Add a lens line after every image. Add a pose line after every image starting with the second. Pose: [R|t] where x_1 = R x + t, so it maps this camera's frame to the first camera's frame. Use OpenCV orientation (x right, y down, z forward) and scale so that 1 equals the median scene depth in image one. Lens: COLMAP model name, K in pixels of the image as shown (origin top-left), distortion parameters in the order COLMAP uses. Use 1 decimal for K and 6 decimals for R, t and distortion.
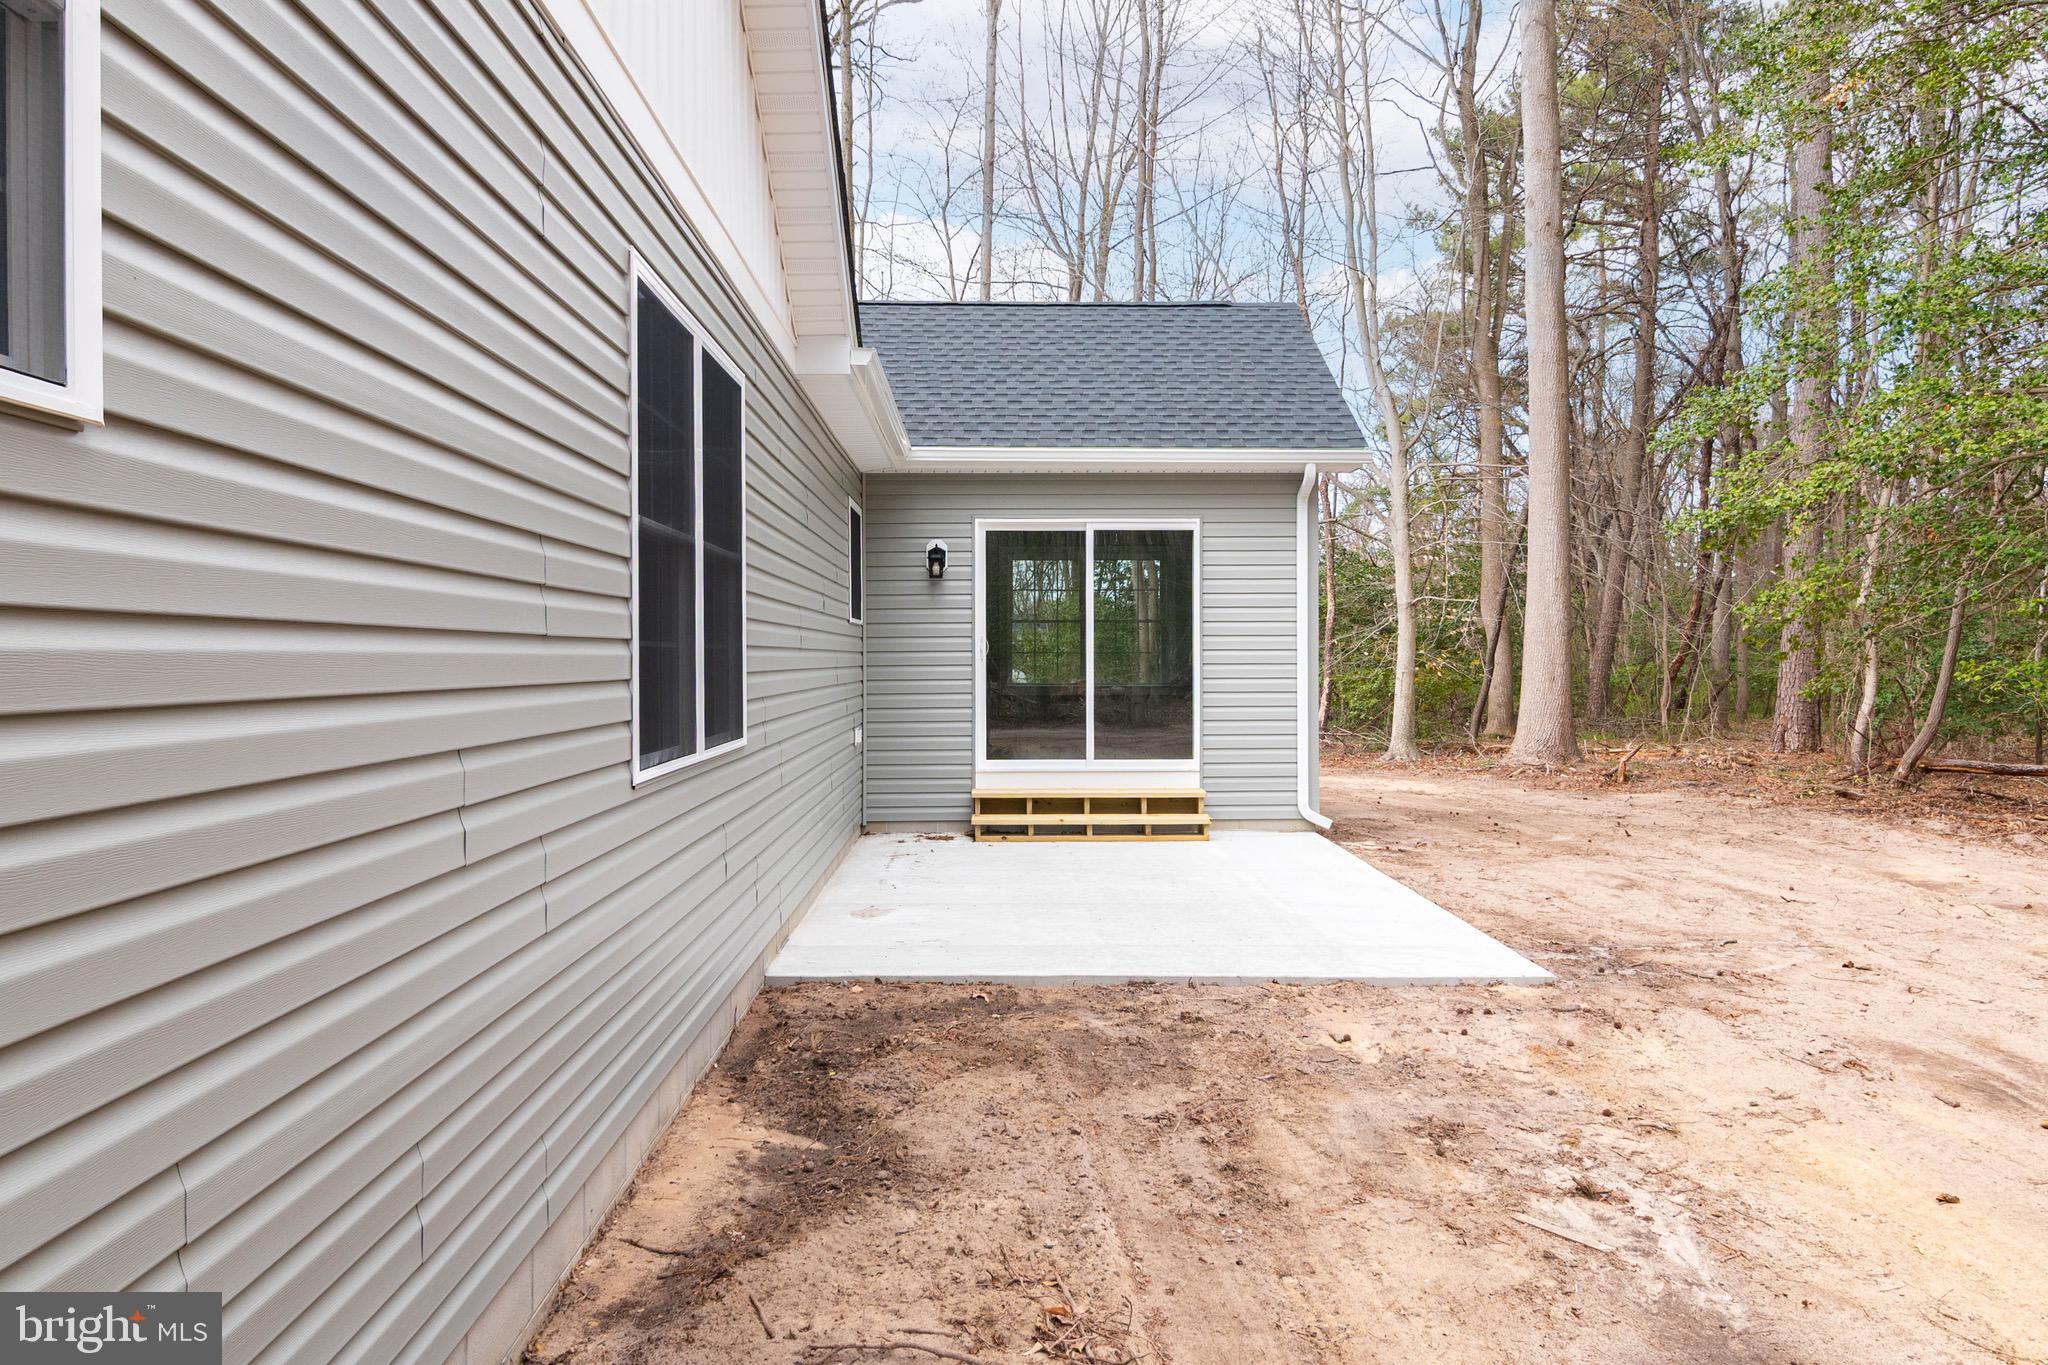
lens RADIAL K [[1389.9, 0, 1034.9], [0, 1389.9, 677.6], [0, 0, 1]] dist [-0.004067, -0.003510]
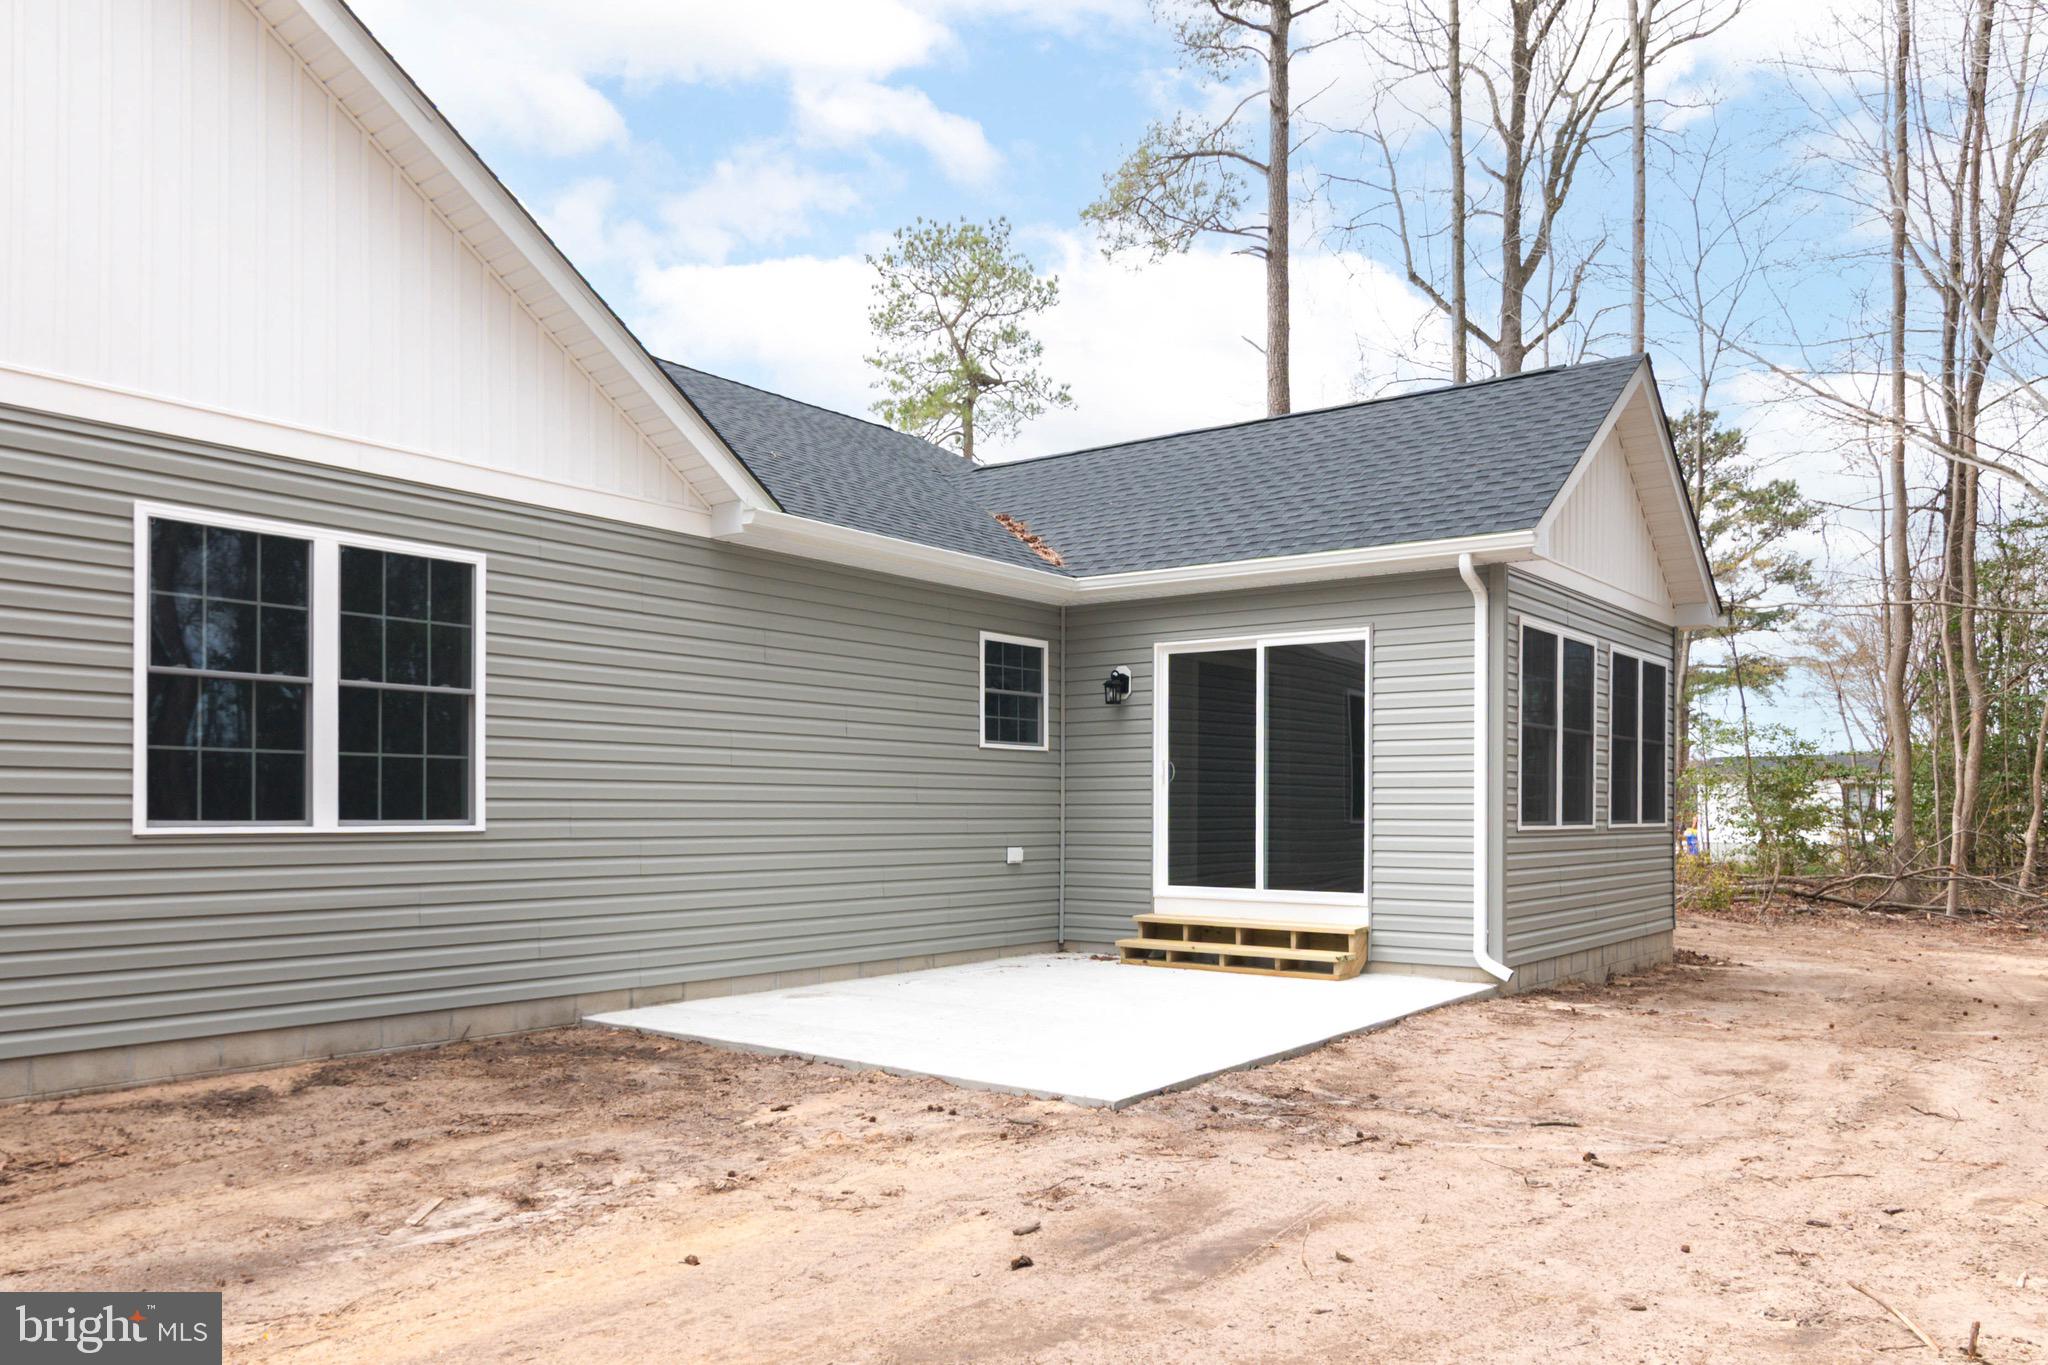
lens RADIAL K [[1507.0, 0, 1021.1], [0, 1507.0, 738.2], [0, 0, 1]] dist [0.001425, -0.006138]
pose [[0.780268, -0.023693, -0.624996, 0.567812], [-0.015740, 0.998222, -0.057493, 0.018609], [0.625247, 0.054697, 0.778508, 0.095668]]
